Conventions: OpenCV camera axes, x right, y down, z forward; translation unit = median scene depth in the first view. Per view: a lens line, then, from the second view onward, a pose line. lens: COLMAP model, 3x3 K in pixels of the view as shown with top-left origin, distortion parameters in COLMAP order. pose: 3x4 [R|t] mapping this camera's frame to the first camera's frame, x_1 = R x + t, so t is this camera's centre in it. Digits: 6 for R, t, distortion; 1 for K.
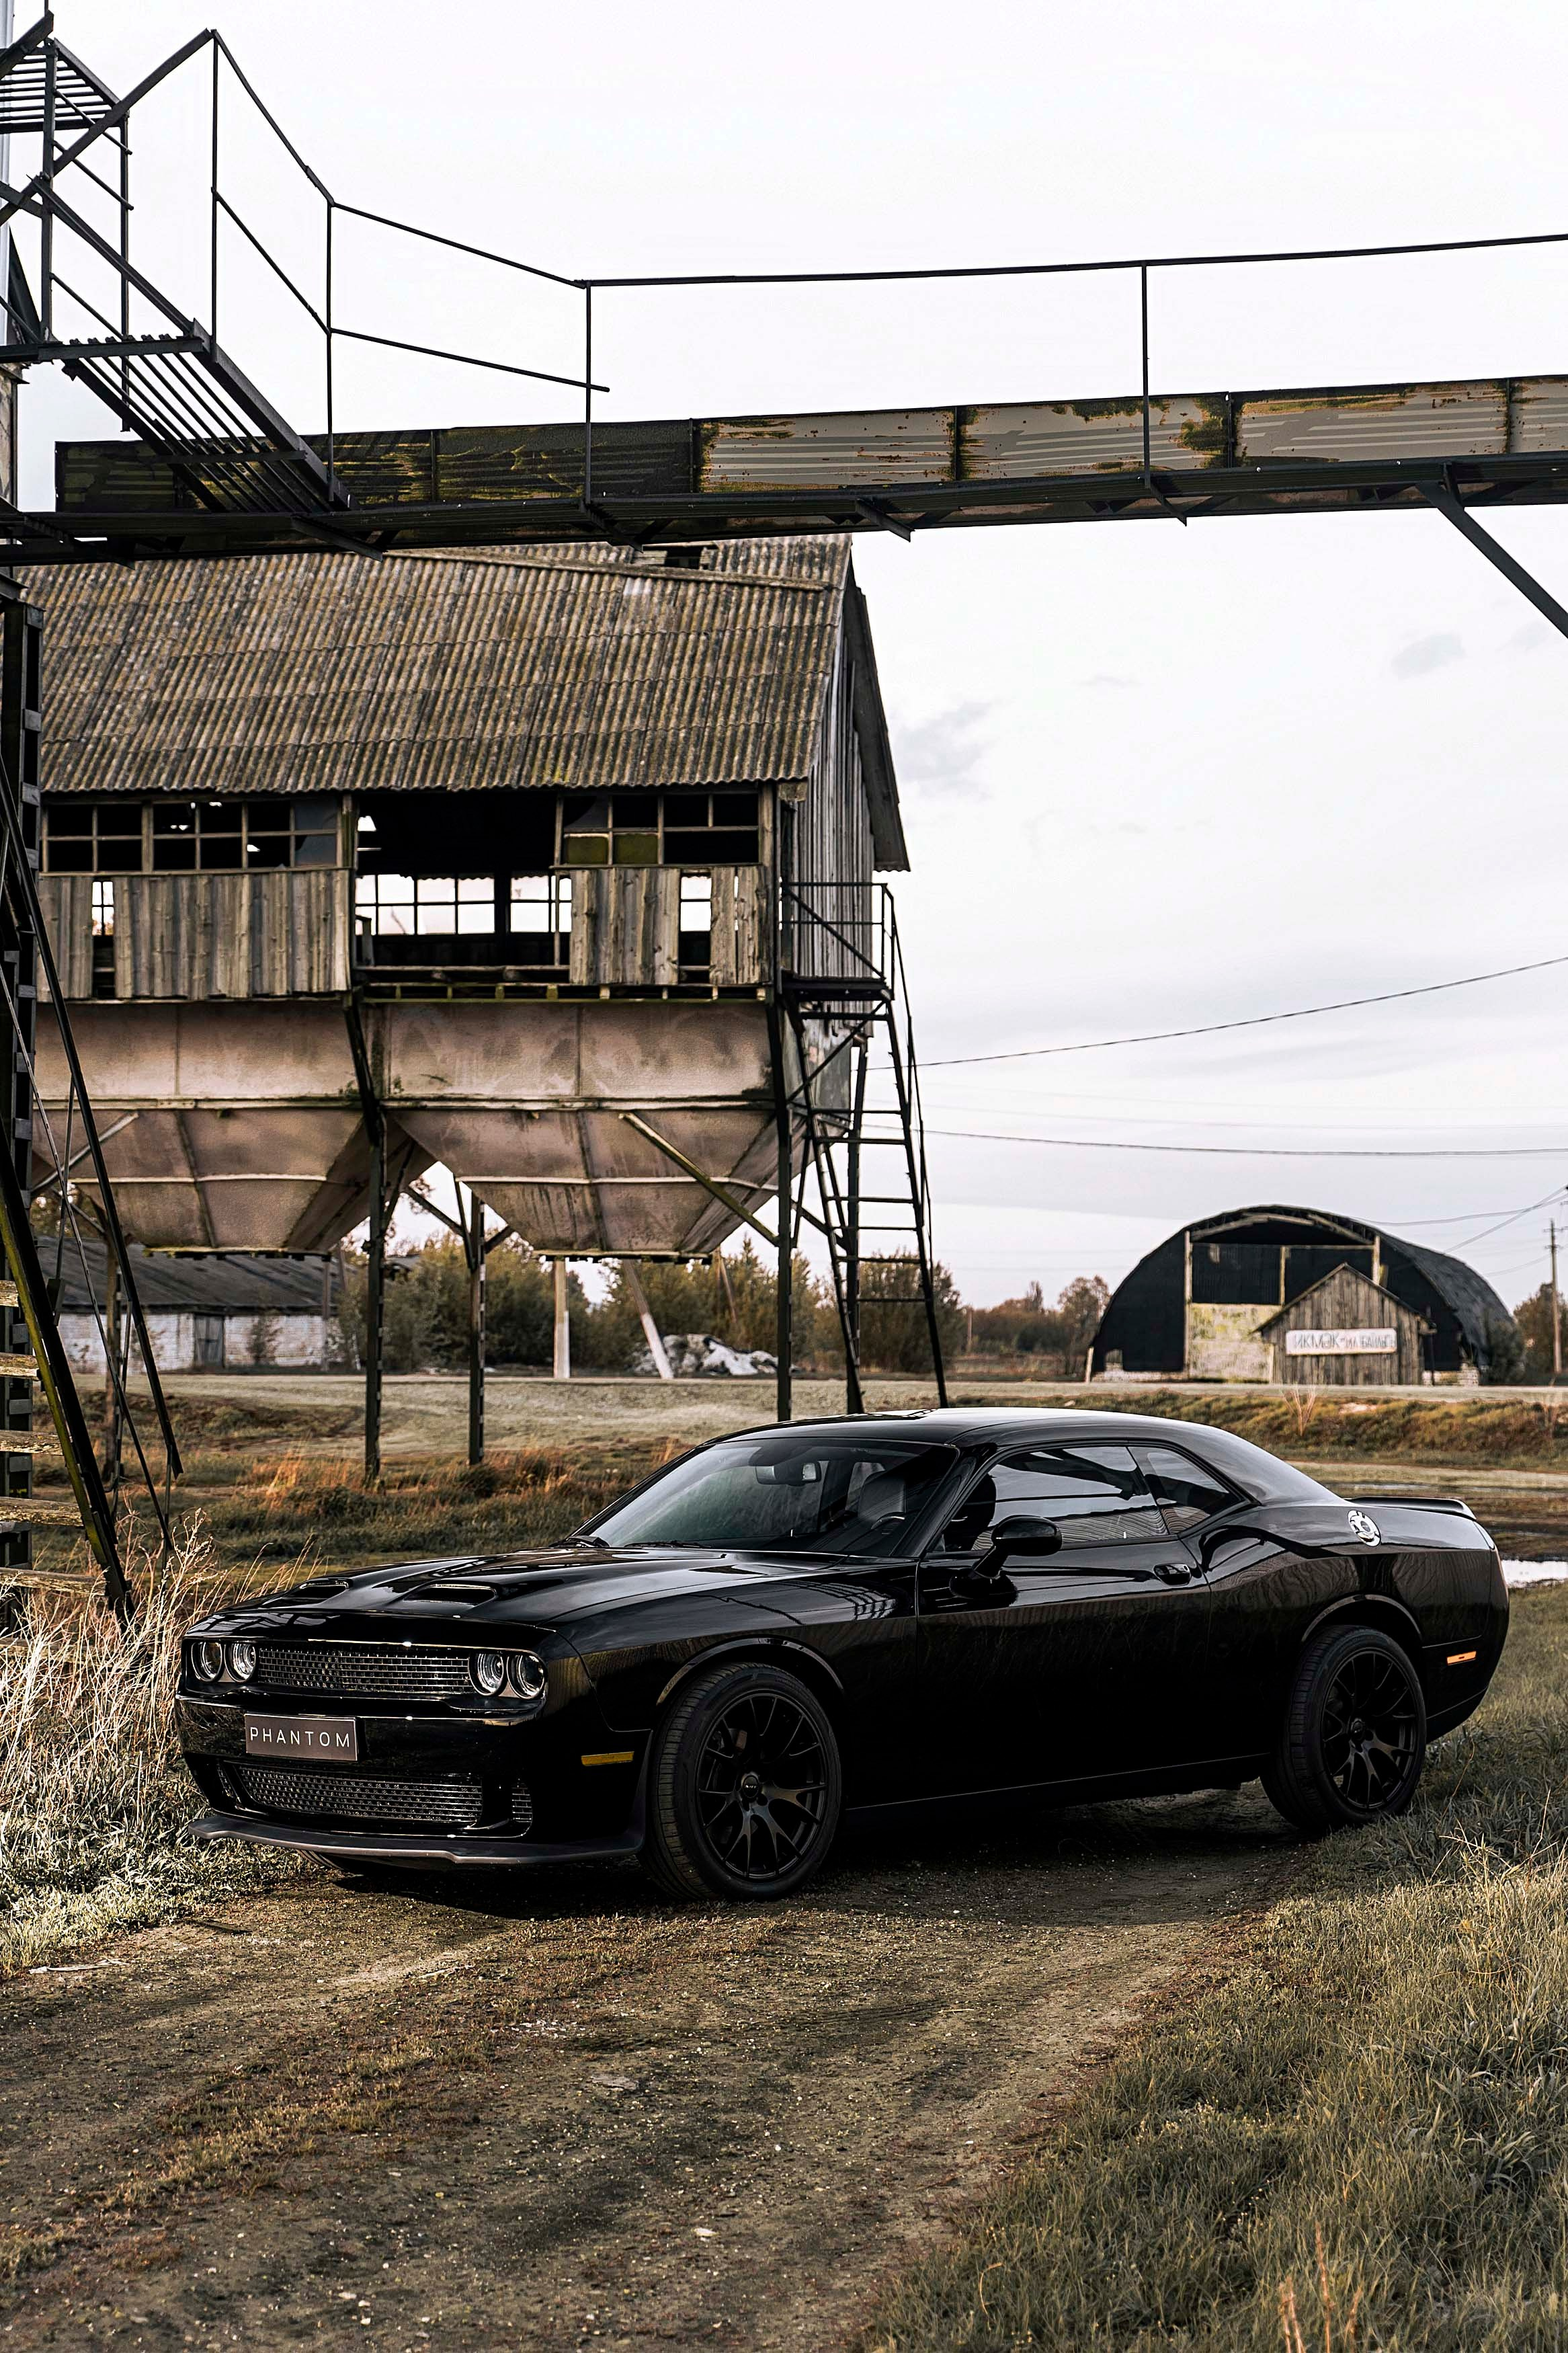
lens RADIAL K [[4012.6, 0, 797.8], [0, 4012.6, 1201.4], [0, 0, 1]] dist [-0.006194, 0.022252]
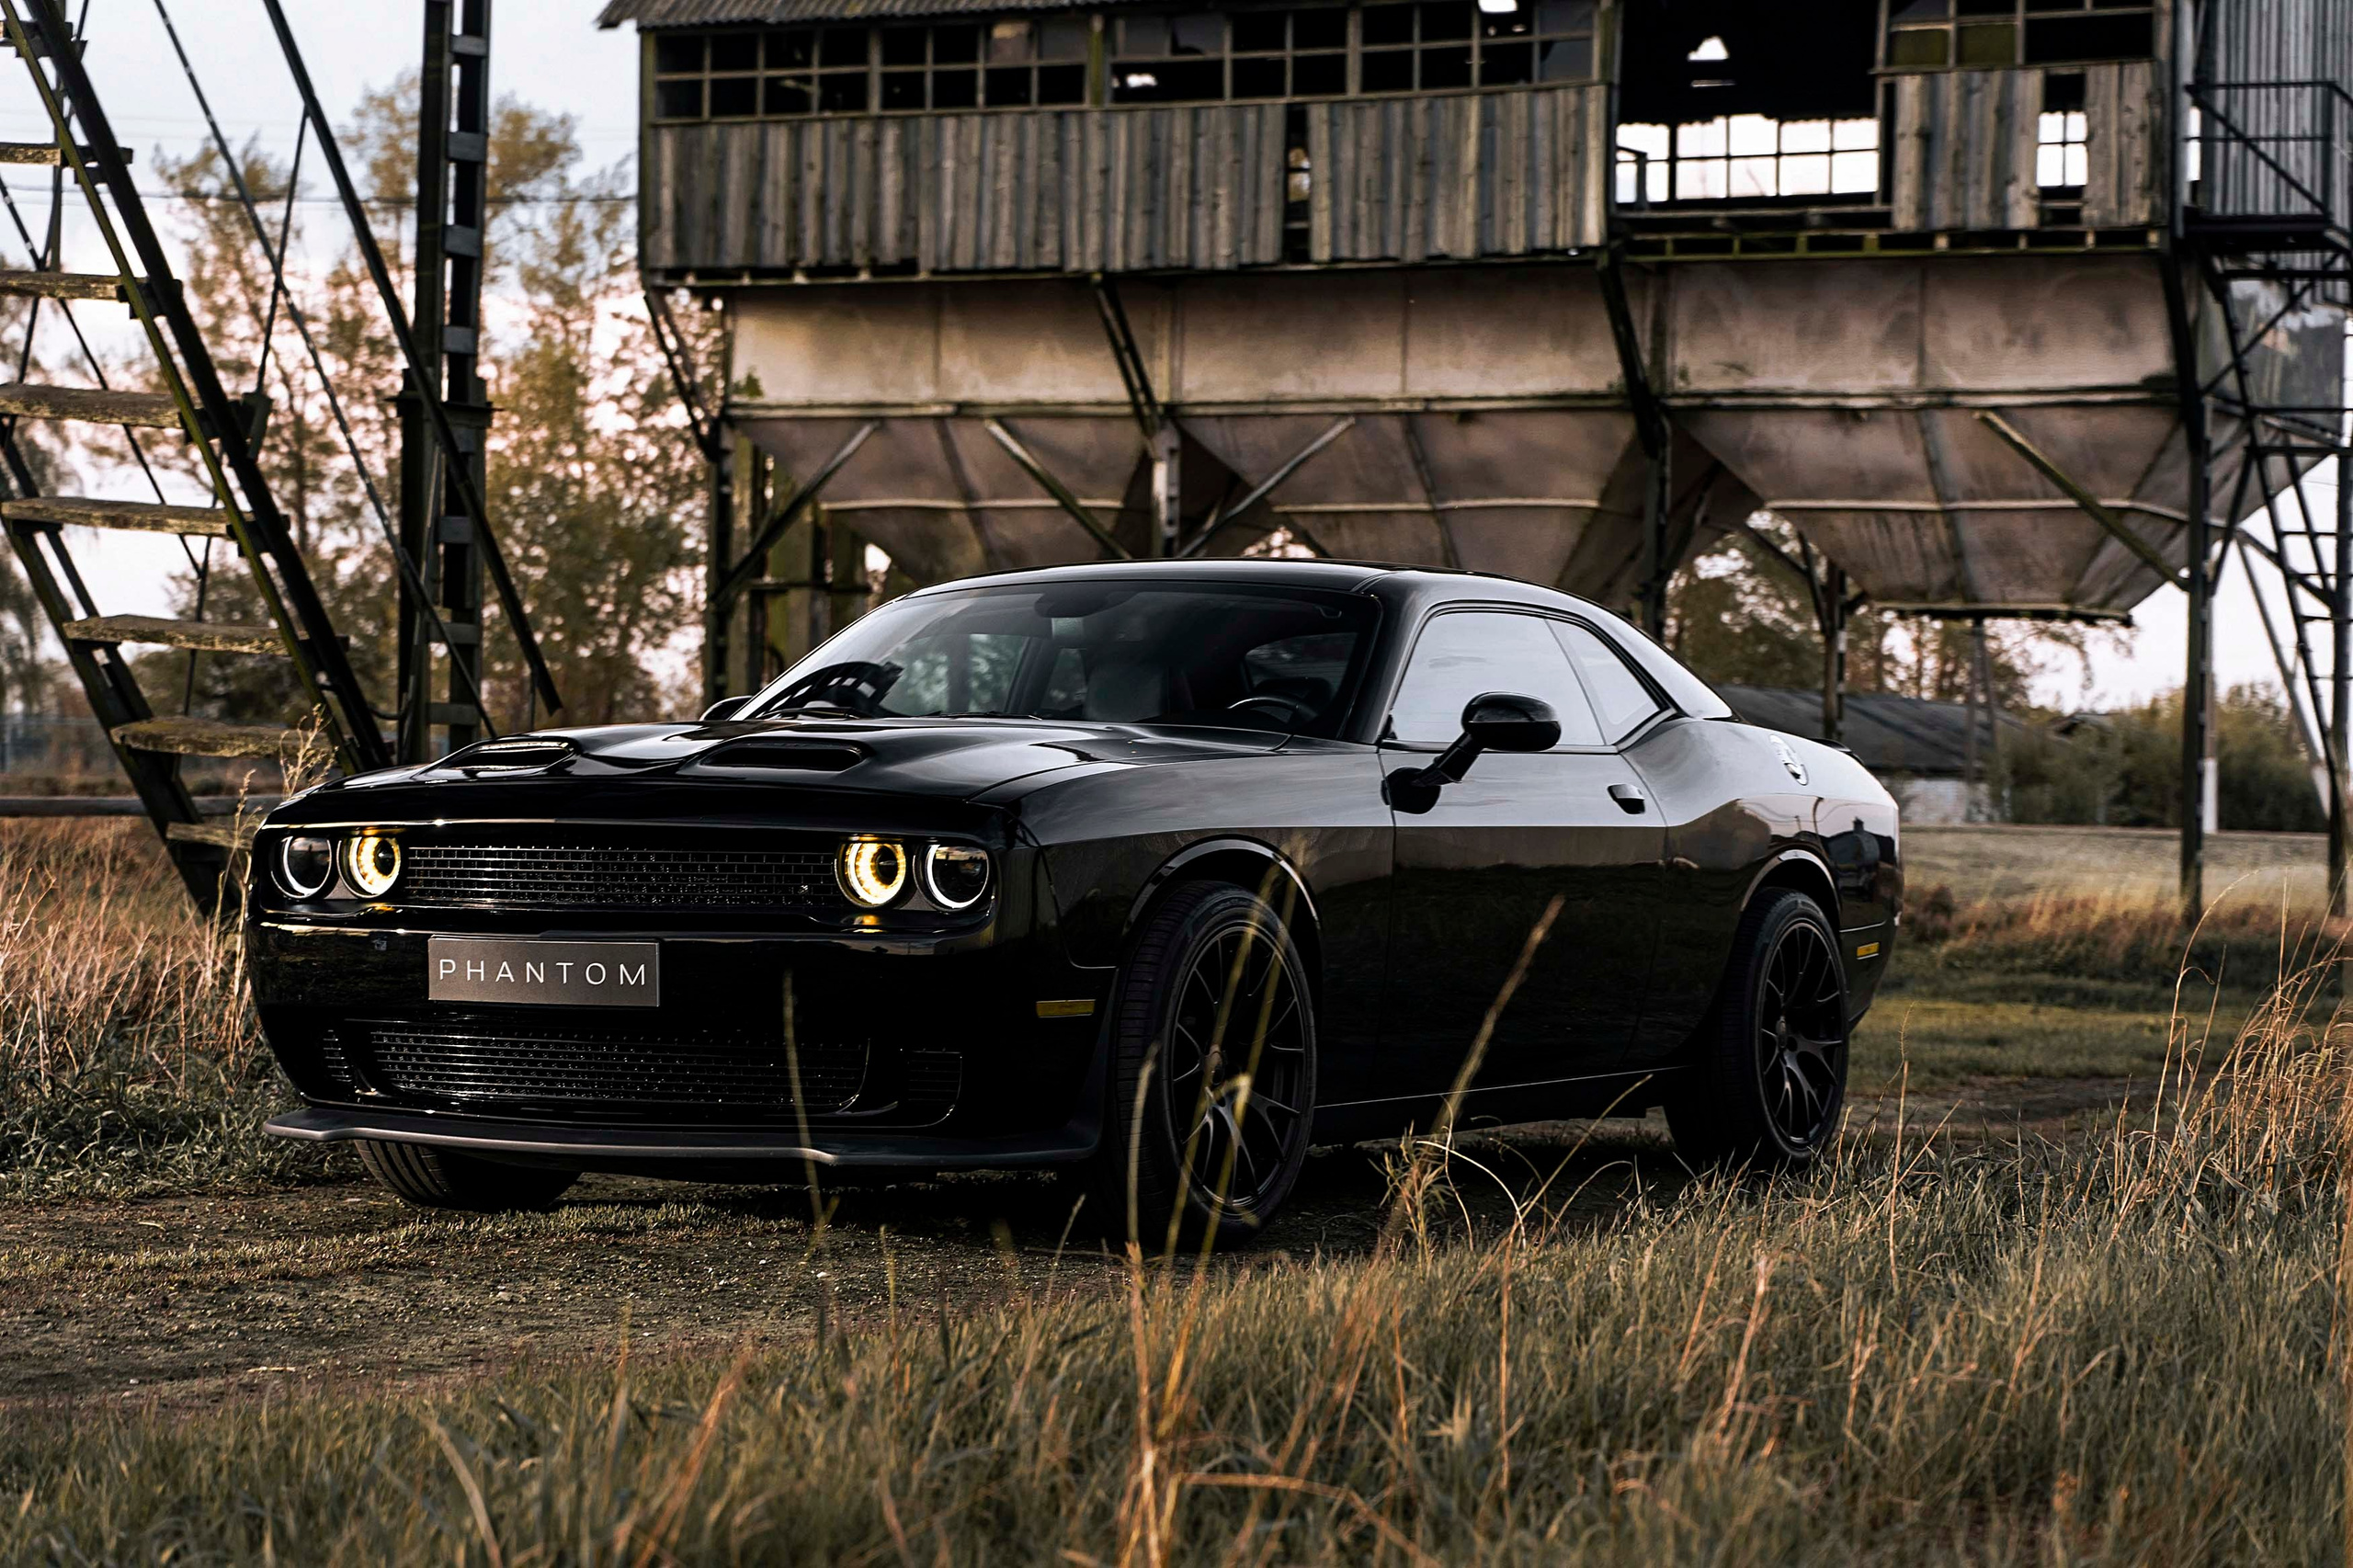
lens RADIAL K [[4937.5, 0, 1176.2], [0, 4937.5, 726.3], [0, 0, 1]] dist [-0.007816, 0.101609]
pose [[0.954436, 0.013967, -0.298089, 0.086276], [-0.010426, 0.999855, 0.013465, 0.025124], [0.298234, -0.009743, 0.954443, 0.095592]]
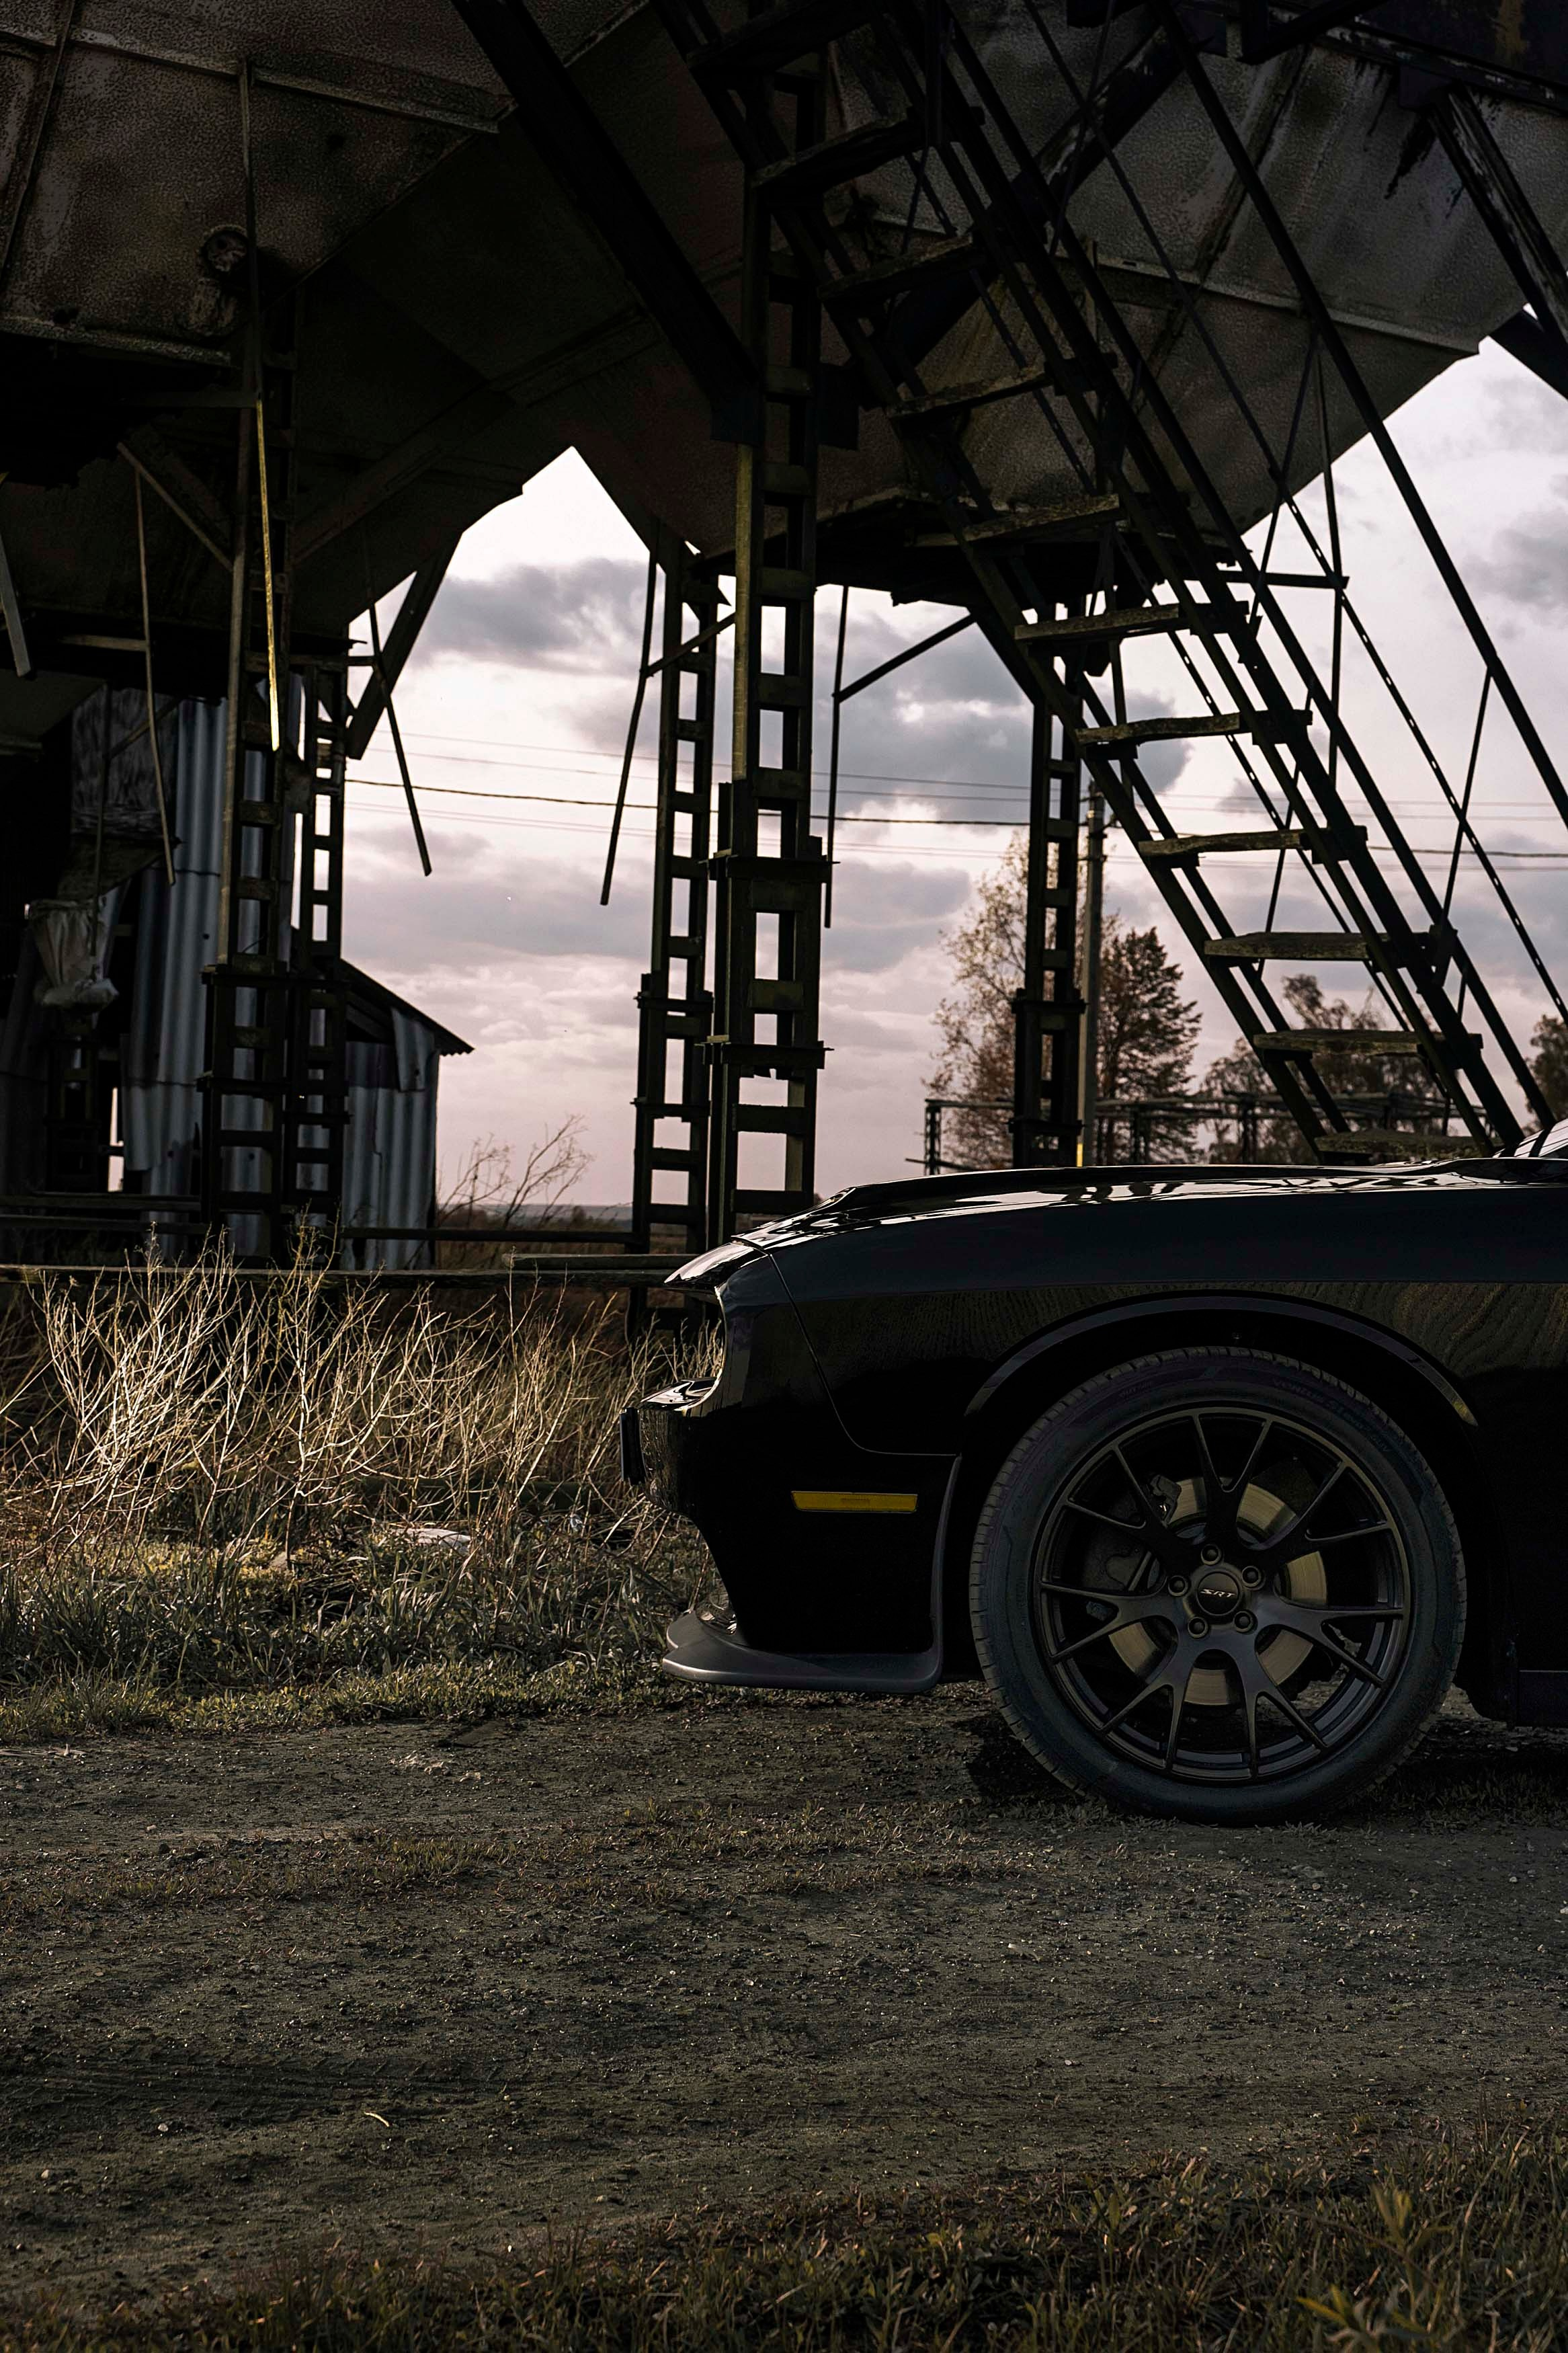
lens RADIAL K [[3165.2, 0, 784.0], [0, 3165.2, 1176.5], [0, 0, 1]] dist [-0.006306, 0.004673]
pose [[0.671247, -0.009187, -0.741177, 0.070092], [0.008033, 0.999955, -0.005120, 0.027472], [0.741190, -0.002517, 0.671290, 0.199554]]
